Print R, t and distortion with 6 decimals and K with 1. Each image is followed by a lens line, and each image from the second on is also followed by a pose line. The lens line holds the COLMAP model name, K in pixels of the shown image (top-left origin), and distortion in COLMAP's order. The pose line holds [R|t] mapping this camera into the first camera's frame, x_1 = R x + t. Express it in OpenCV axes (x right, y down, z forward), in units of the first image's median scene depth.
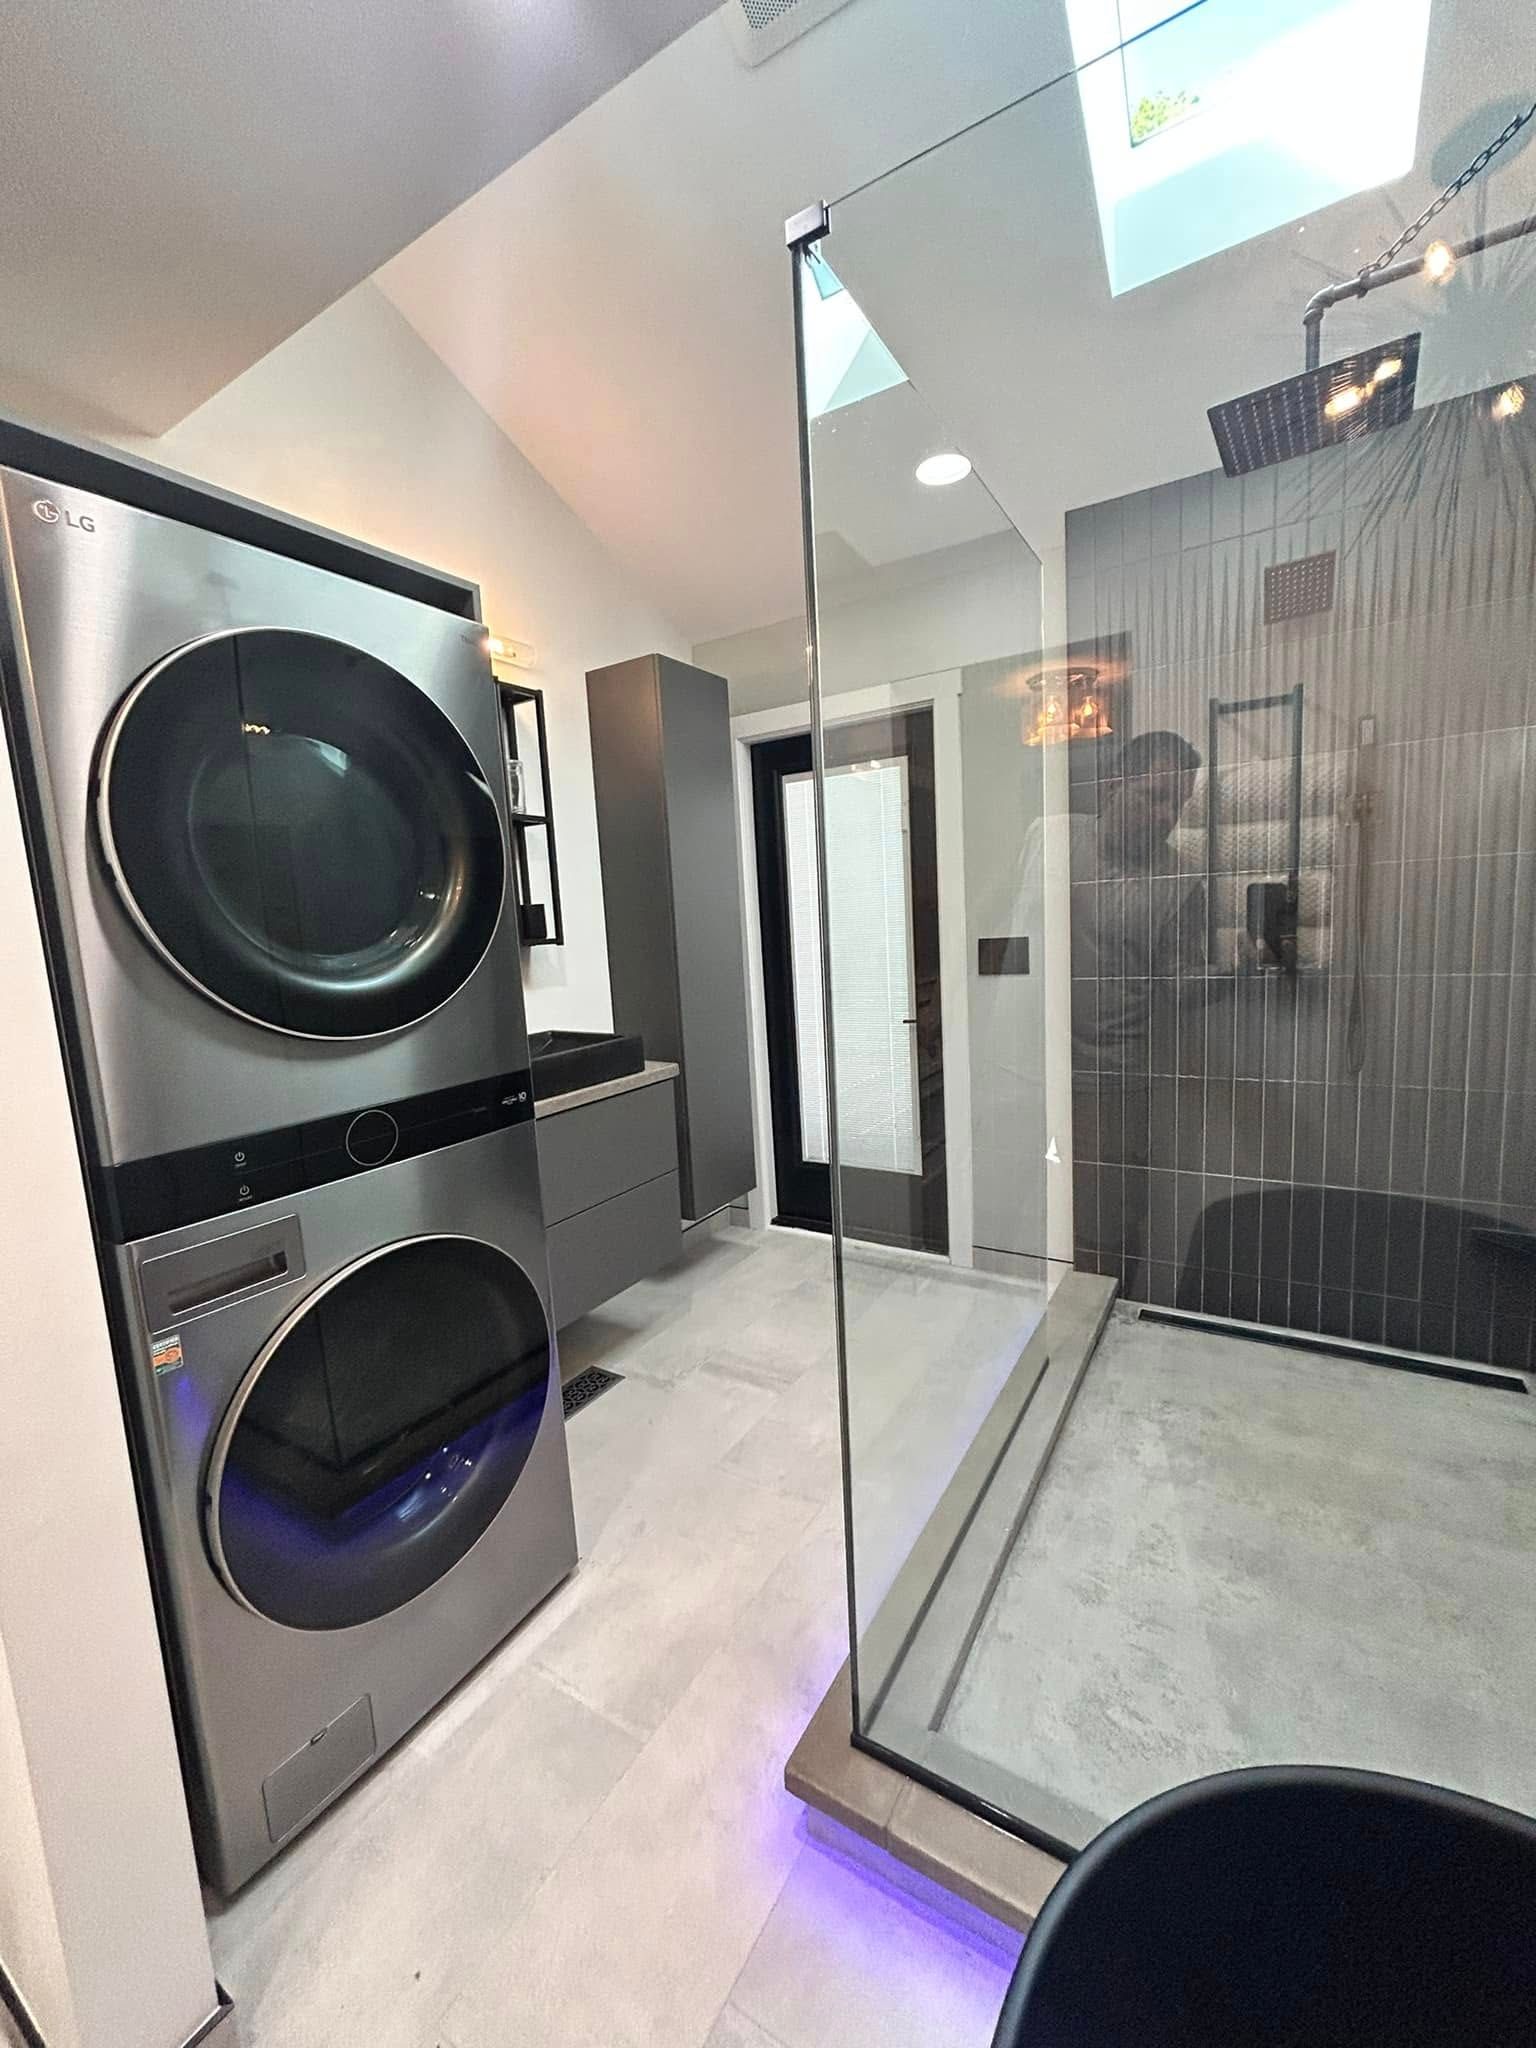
lens RADIAL K [[813.0, 0, 776.2], [0, 813.0, 1028.0], [0, 0, 1]] dist [0.001355, -0.002763]
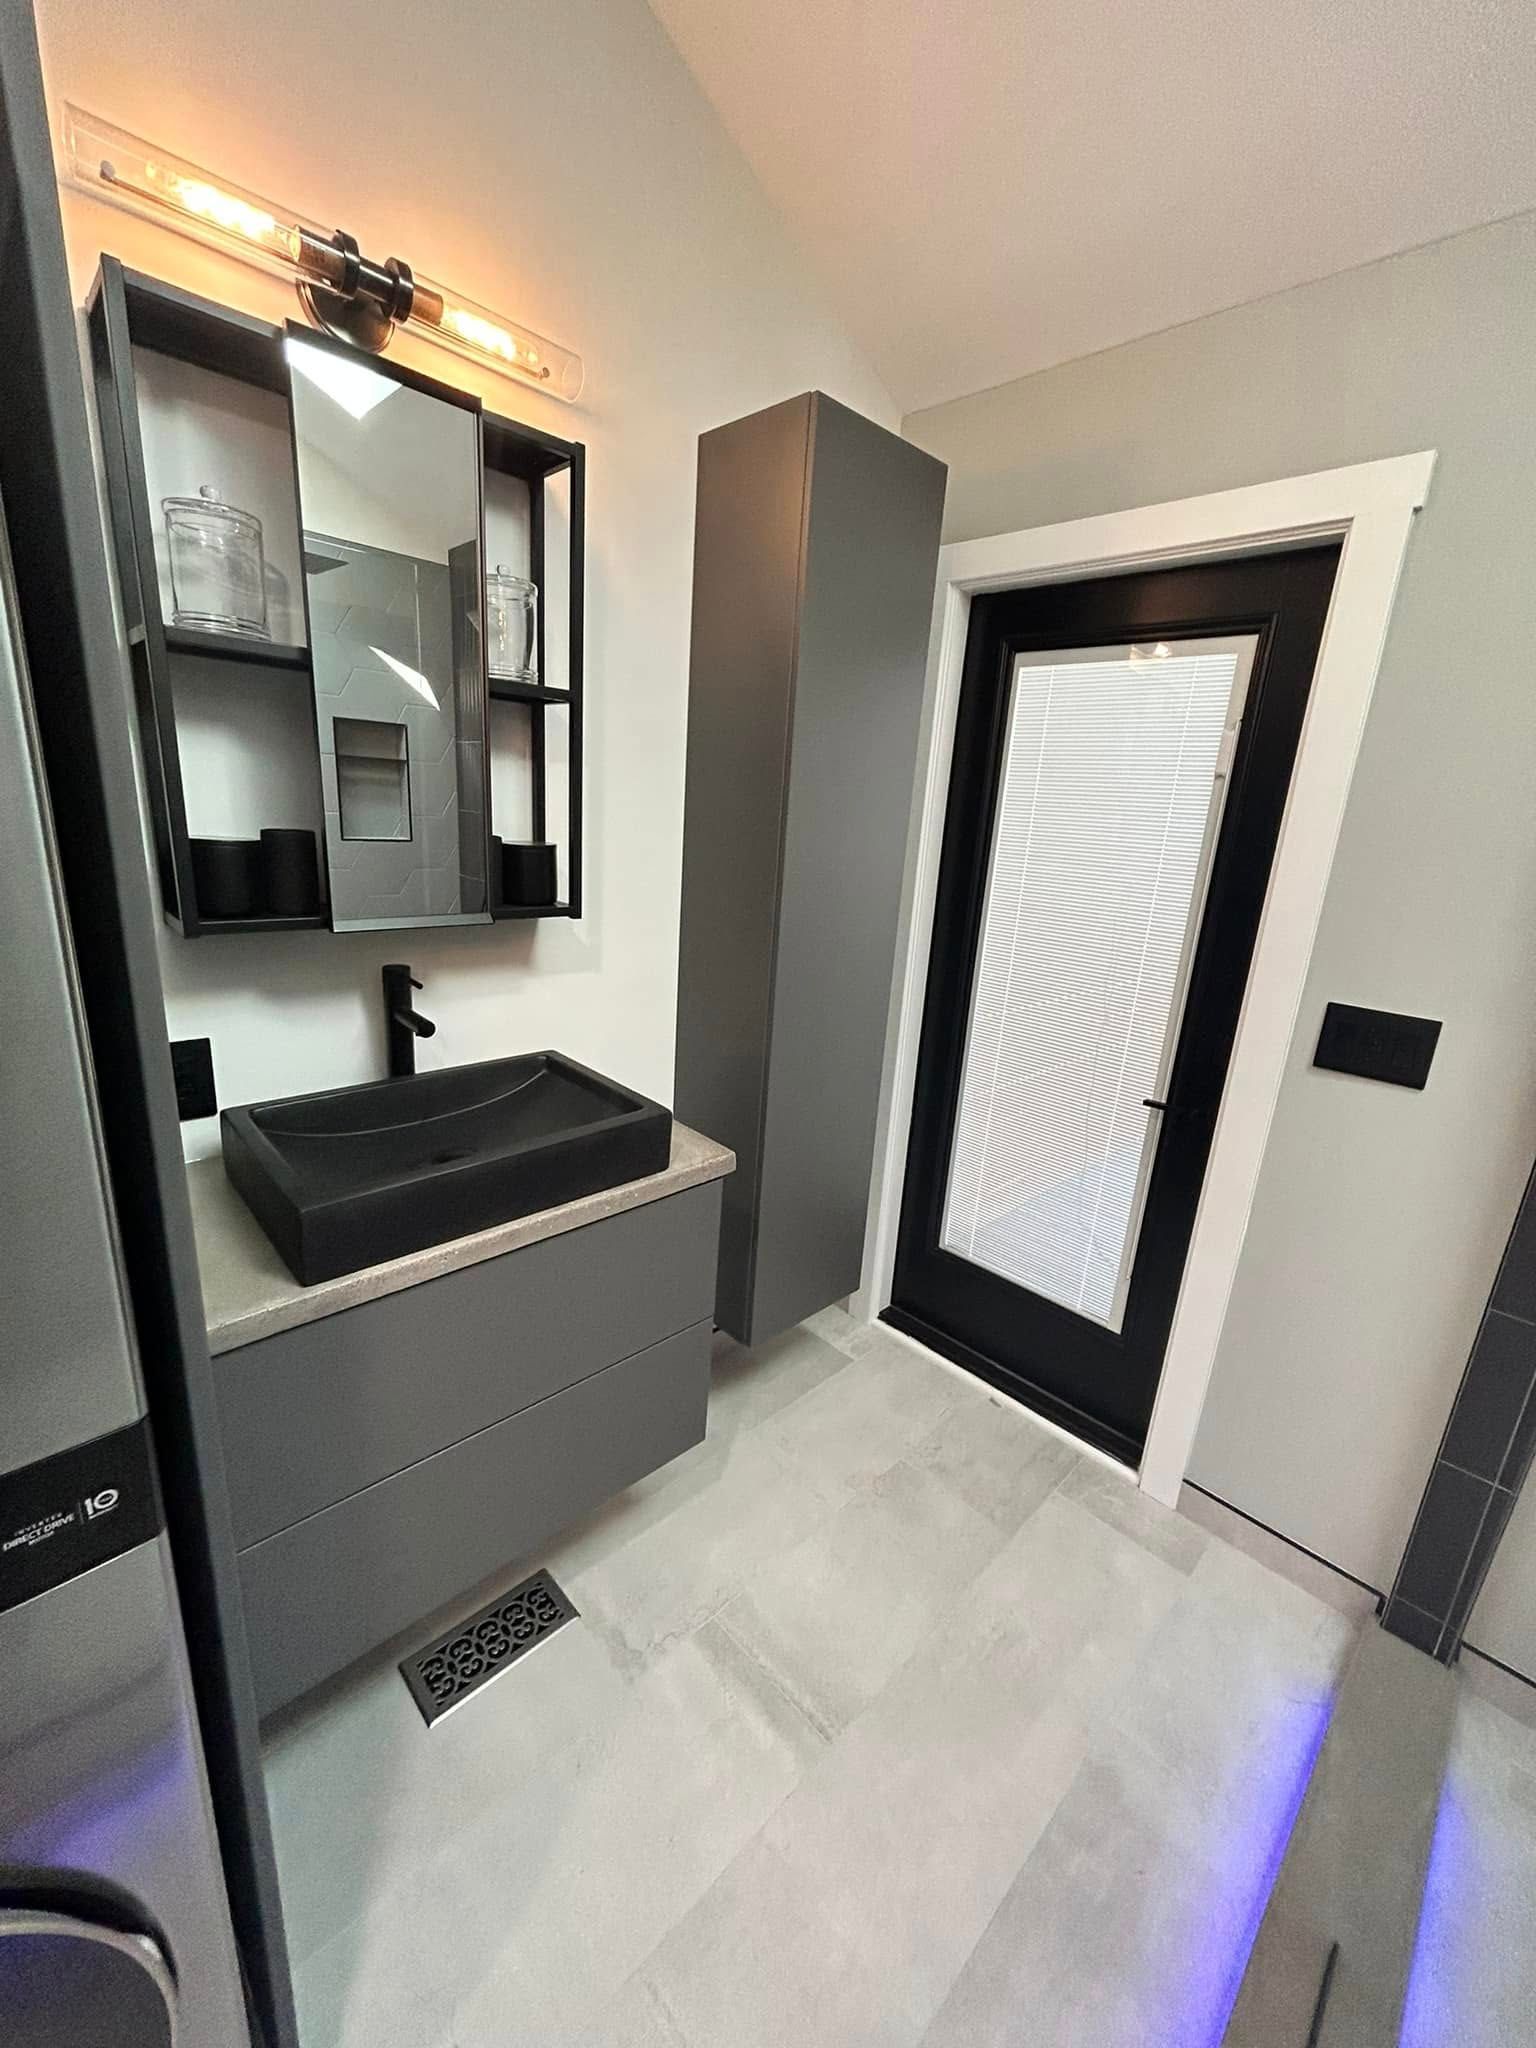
lens RADIAL K [[813.0, 0, 782.2], [0, 813.0, 1024.8], [0, 0, 1]] dist [0.001355, -0.002763]
pose [[0.964730, 0.176490, -0.195312, 0.009392], [-0.148467, 0.977484, 0.149940, -0.142888], [0.217377, -0.115654, 0.969212, 0.470078]]
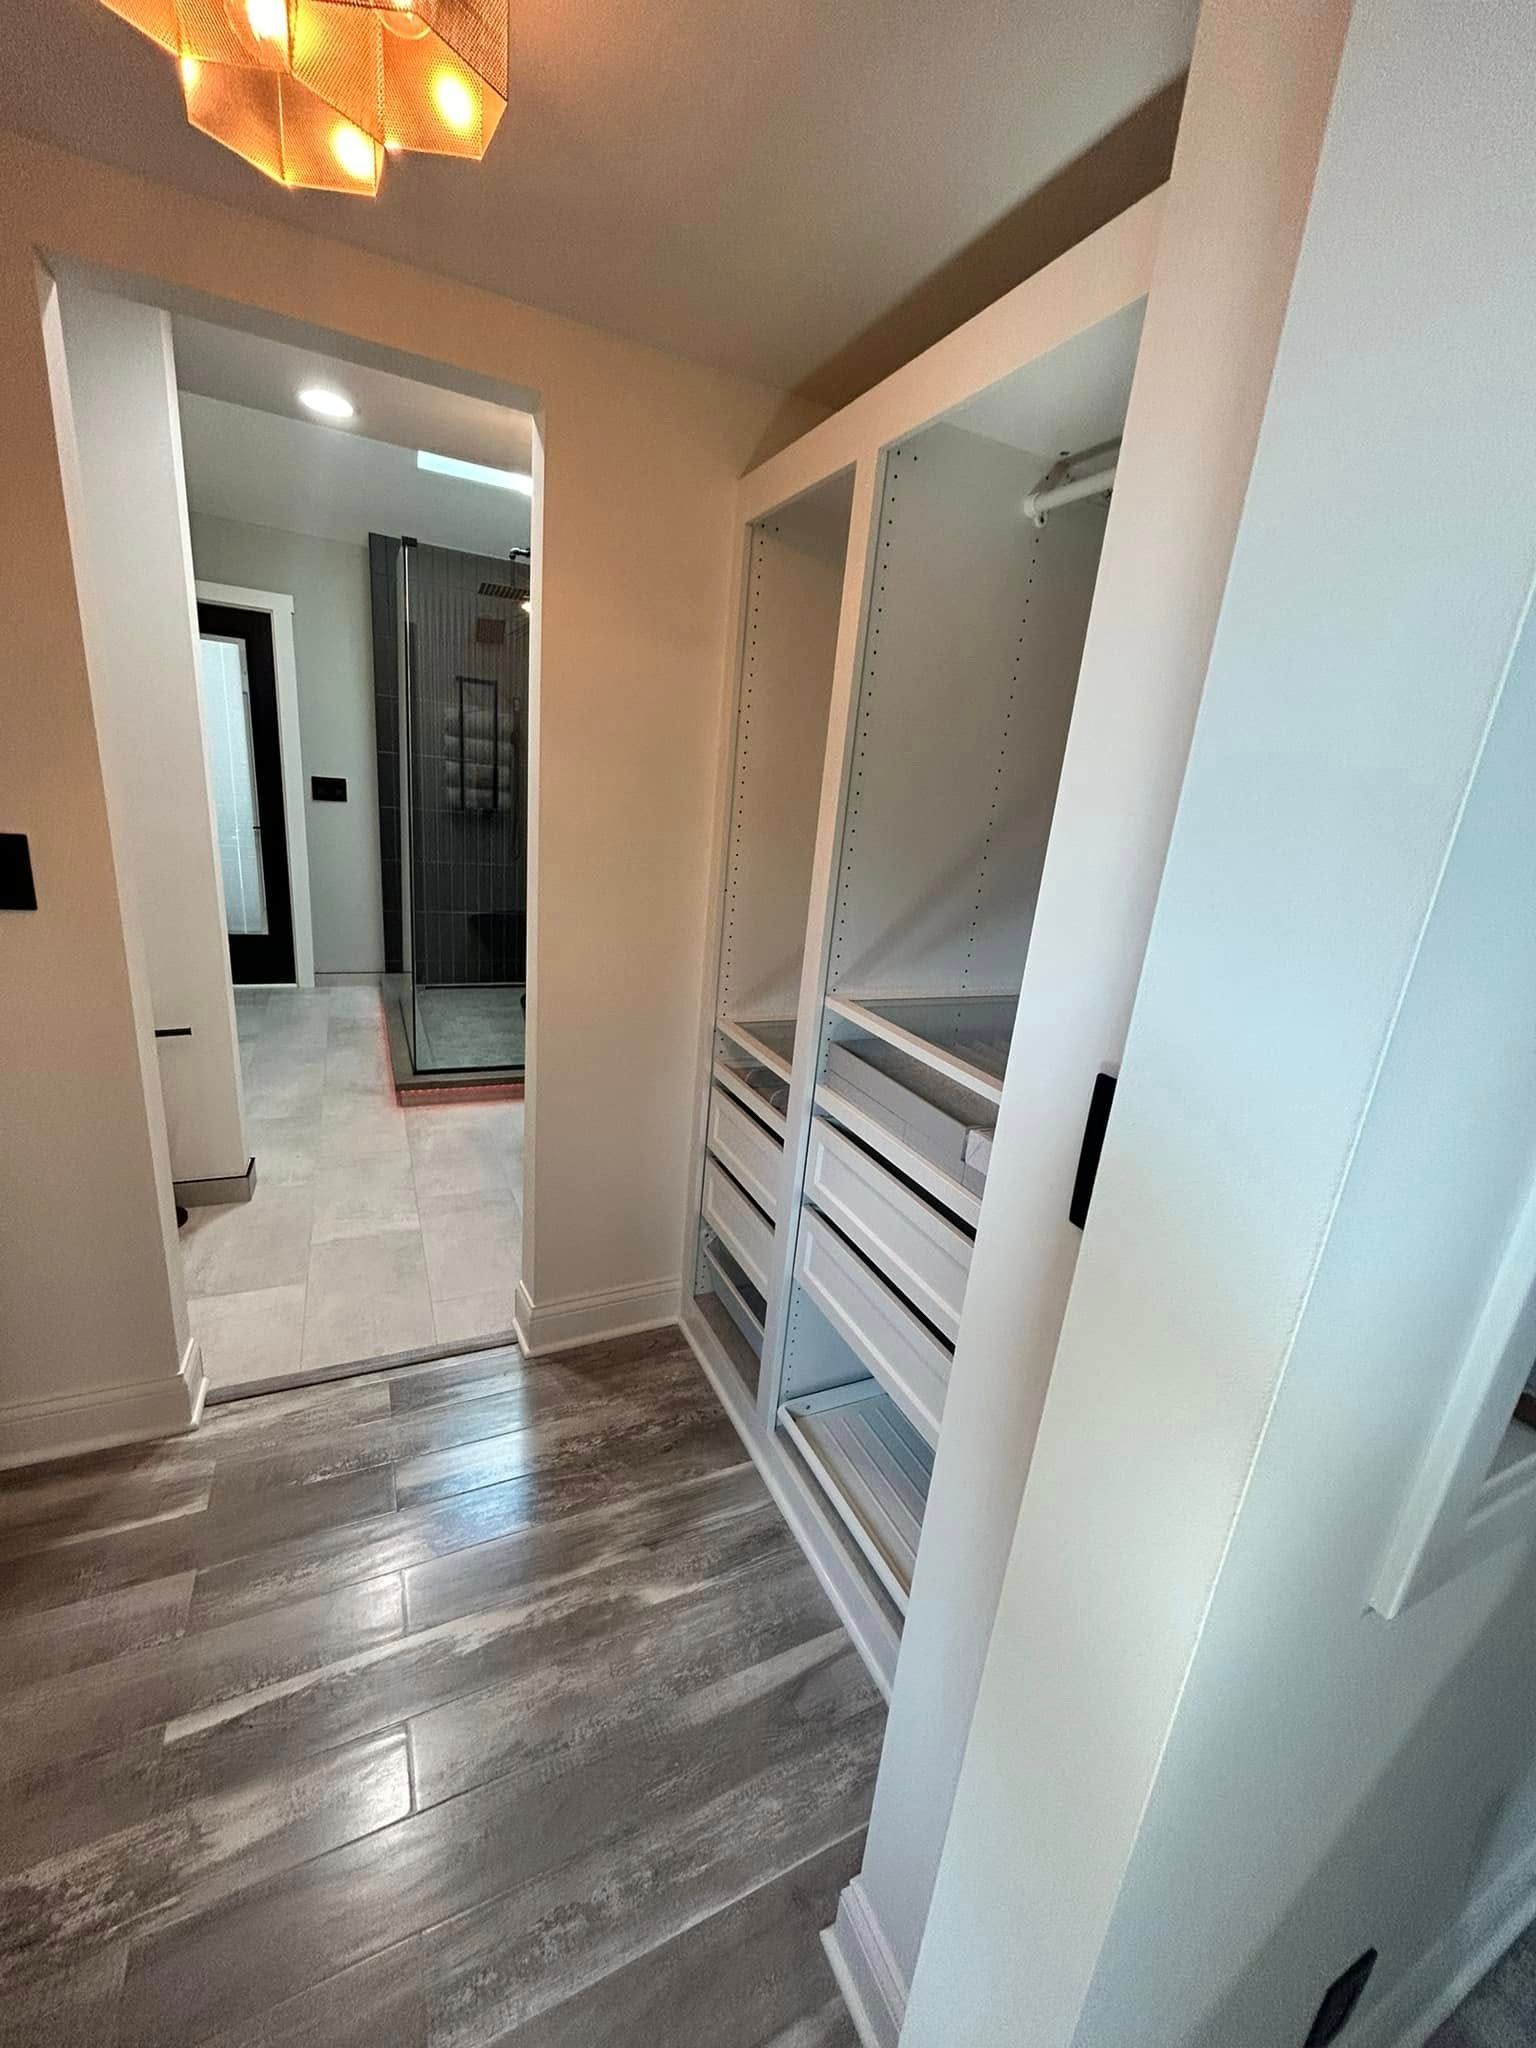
lens RADIAL K [[813.0, 0, 764.3], [0, 813.0, 1022.2], [0, 0, 1]] dist [0.001355, -0.002763]
pose [[0.534289, -0.133027, 0.834769, -0.786689], [-0.008822, 0.986608, 0.162870, 0.115942], [-0.845256, -0.094384, 0.525960, -0.741500]]
